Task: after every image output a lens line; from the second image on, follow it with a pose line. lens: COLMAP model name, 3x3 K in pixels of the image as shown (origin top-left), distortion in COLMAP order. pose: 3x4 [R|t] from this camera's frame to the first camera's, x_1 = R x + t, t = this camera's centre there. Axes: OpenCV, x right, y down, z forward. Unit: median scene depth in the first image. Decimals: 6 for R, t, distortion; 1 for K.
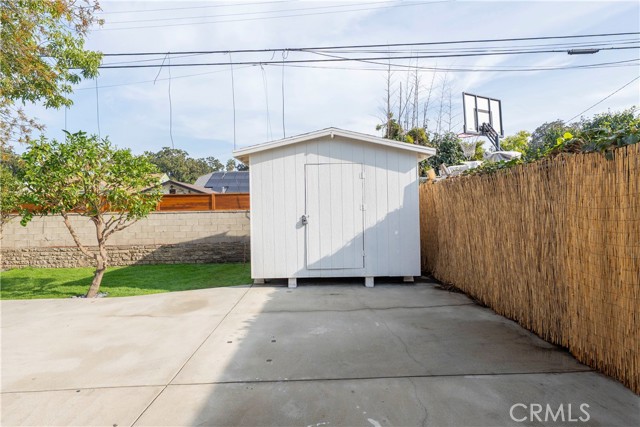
lens RADIAL K [[329.9, 0, 315.2], [0, 329.9, 216.6], [0, 0, 1]] dist [-0.005274, -0.000391]
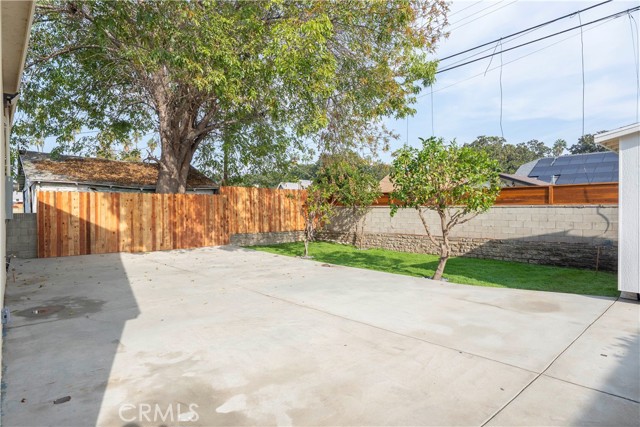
lens RADIAL K [[351.5, 0, 320.6], [0, 351.5, 212.5], [0, 0, 1]] dist [-0.002485, 0.000531]
pose [[0.666278, 0.025318, -0.745274, -0.035514], [-0.018685, 0.999676, 0.017256, -0.004328], [0.745470, 0.002428, 0.666535, -0.104169]]
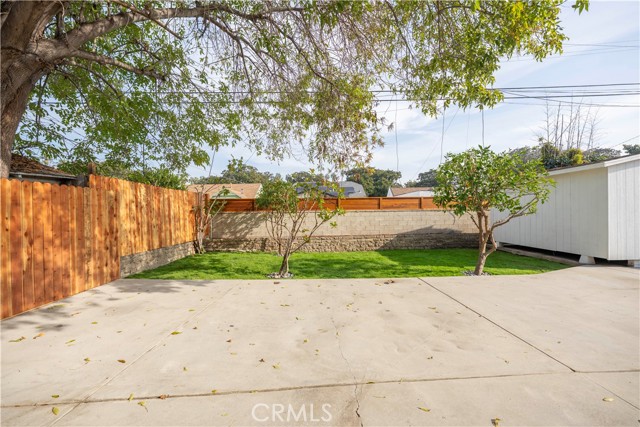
lens RADIAL K [[239.0, 0, 317.1], [0, 239.0, 212.1], [0, 0, 1]] dist [0.001747, 0.000019]
pose [[0.999984, 0.004586, 0.003342, -1.138464], [-0.004531, 0.999859, -0.016157, 0.014807], [-0.003416, 0.016142, 0.999864, 0.053242]]
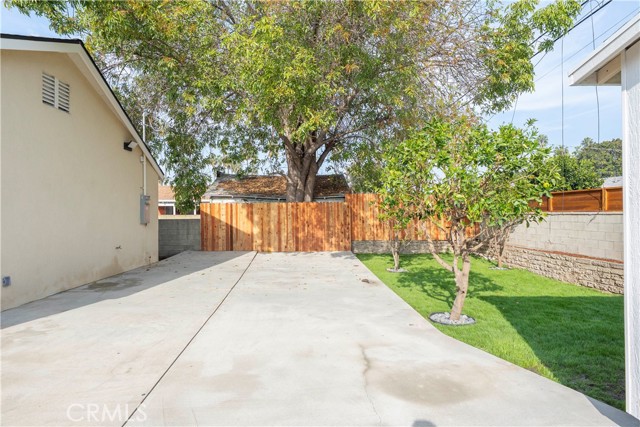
lens RADIAL K [[351.5, 0, 320.2], [0, 351.5, 211.5], [0, 0, 1]] dist [-0.002485, 0.000531]
pose [[0.024282, 0.011301, -0.999641, 0.147108], [-0.008778, 0.999900, 0.011091, -0.025121], [0.999667, 0.008506, 0.024379, 0.557884]]
